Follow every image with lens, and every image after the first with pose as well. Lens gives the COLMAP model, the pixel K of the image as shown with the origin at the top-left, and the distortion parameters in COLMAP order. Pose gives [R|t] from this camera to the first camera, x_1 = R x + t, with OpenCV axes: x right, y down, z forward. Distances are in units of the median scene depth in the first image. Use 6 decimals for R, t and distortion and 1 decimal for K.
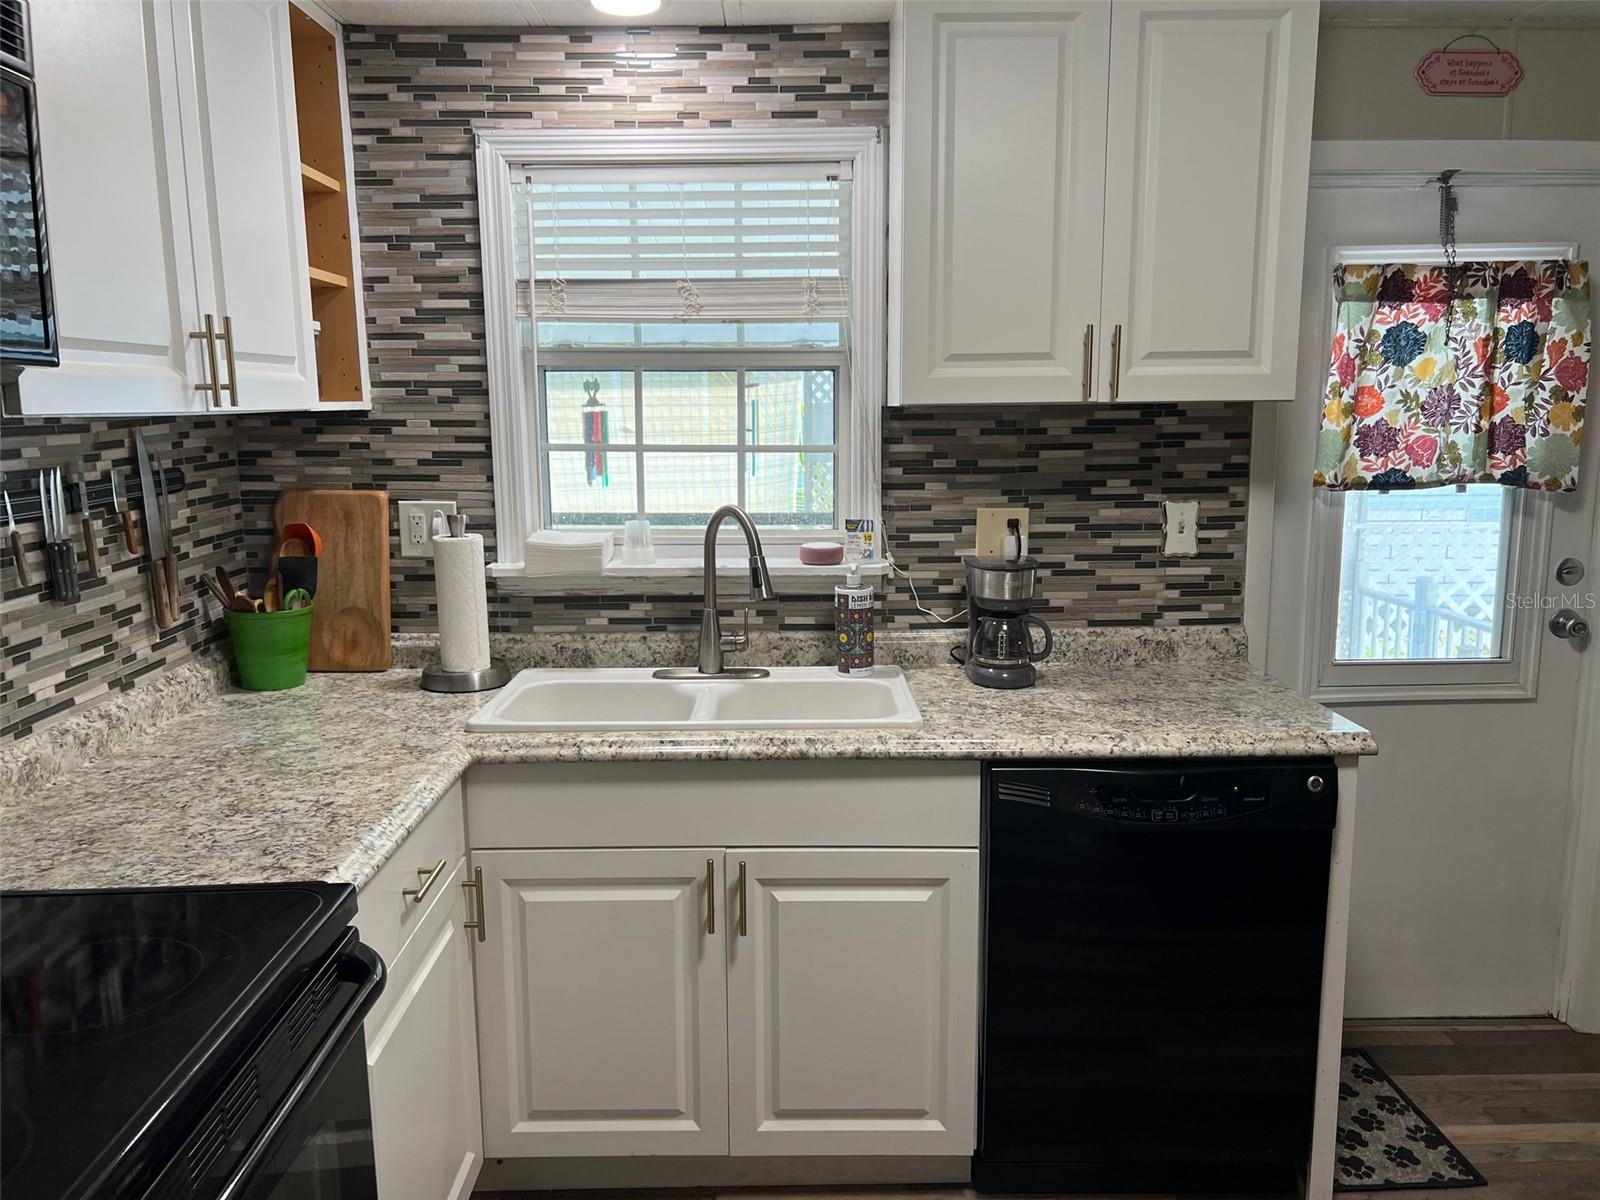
lens RADIAL K [[1213.7, 0, 792.8], [0, 1213.7, 598.0], [0, 0, 1]] dist [0.060911, -0.064635]
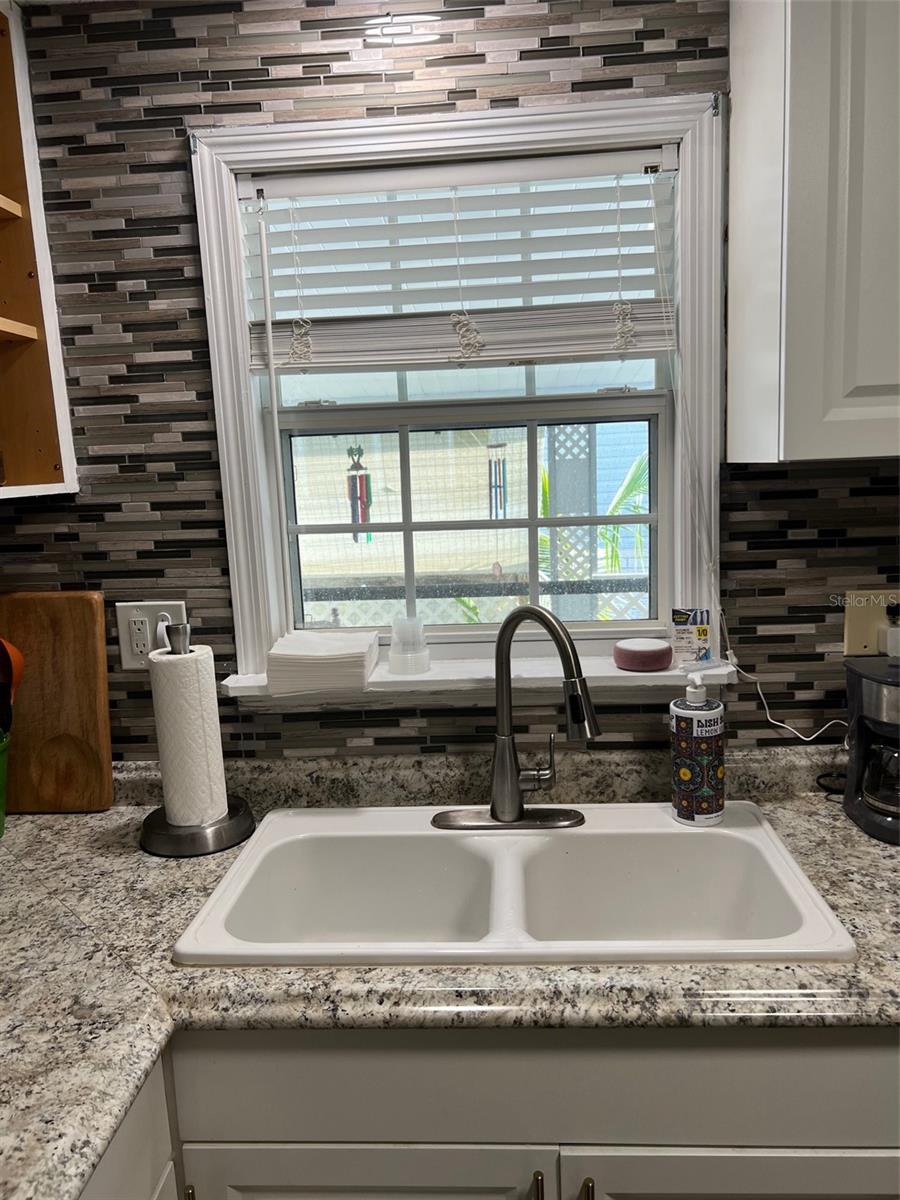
lens RADIAL K [[910.3, 0, 445.2], [0, 910.3, 599.2], [0, 0, 1]] dist [0.060911, -0.064635]
pose [[0.996918, -0.026227, -0.073937, -0.060277], [0.025868, 0.999648, -0.005809, -0.074350], [0.074063, 0.003879, 0.997246, 0.416818]]
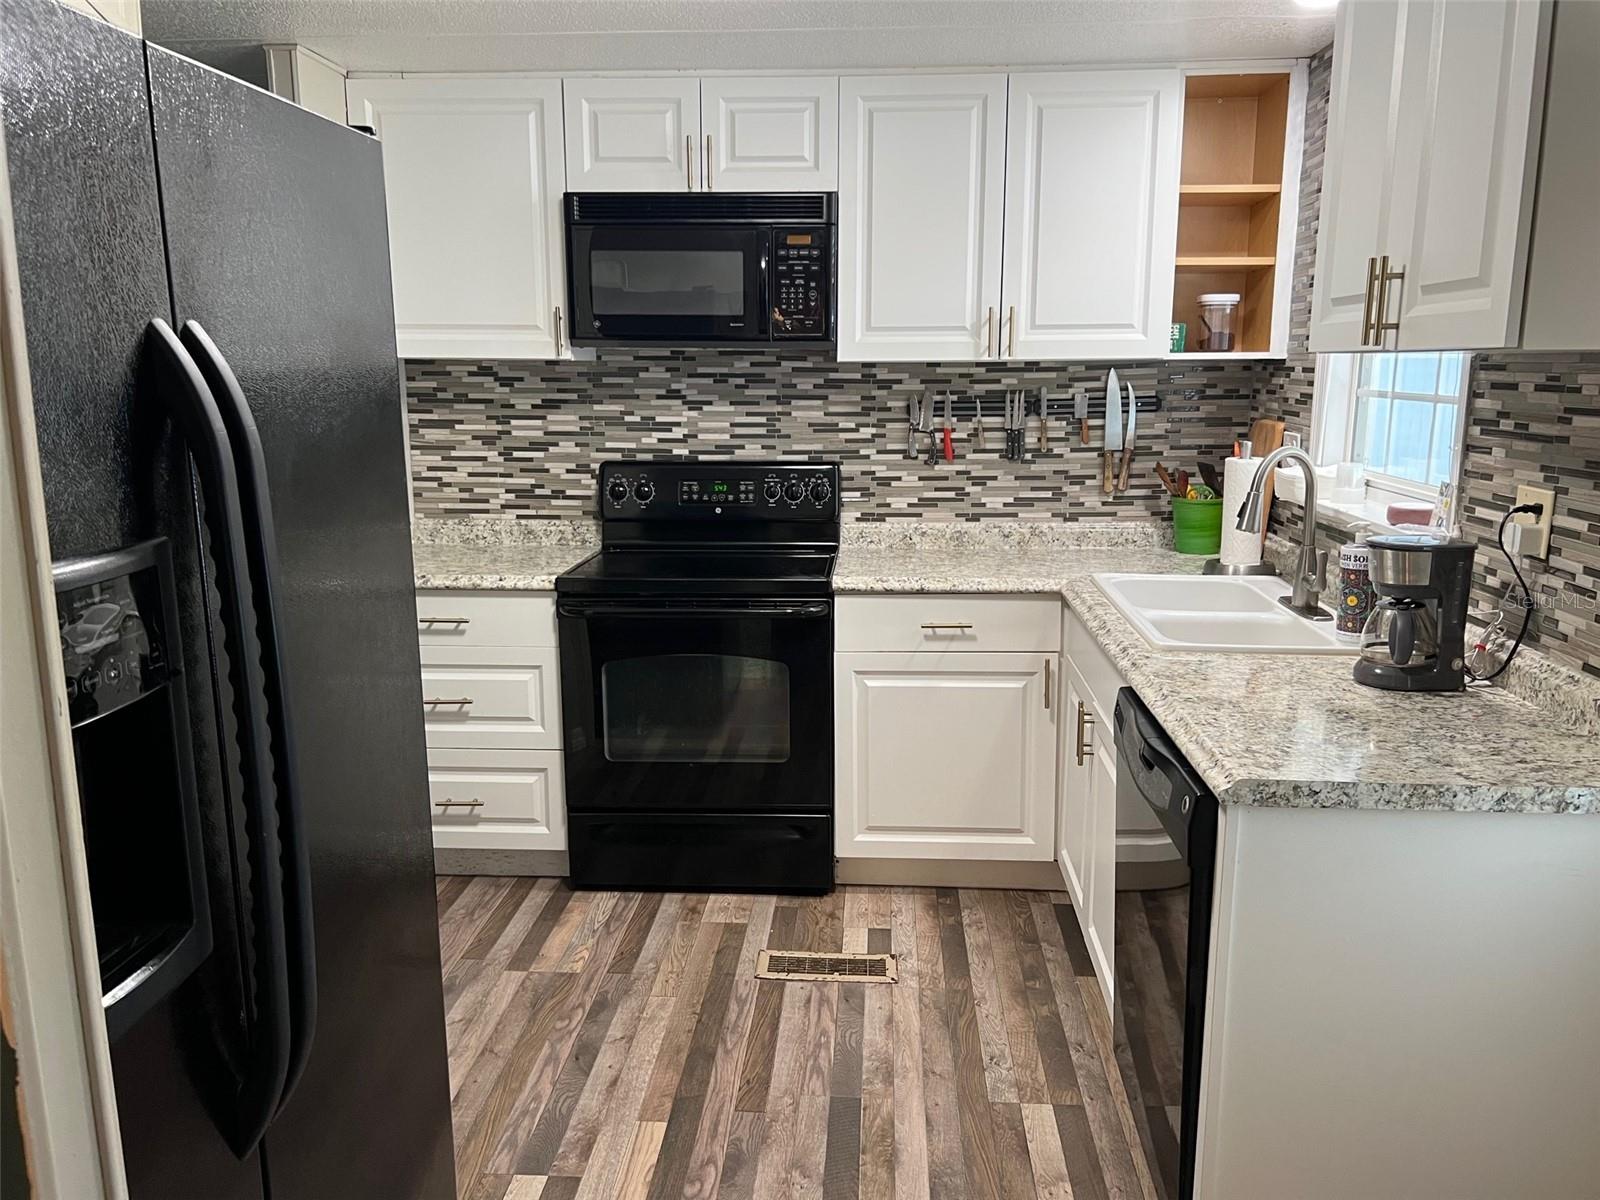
lens RADIAL K [[1213.7, 0, 801.6], [0, 1213.7, 600.4], [0, 0, 1]] dist [0.060911, -0.064635]
pose [[-0.075541, 0.197799, -0.977328, 1.011954], [-0.153295, 0.966173, 0.207390, -0.098570], [0.985289, 0.165486, -0.042664, 0.607934]]
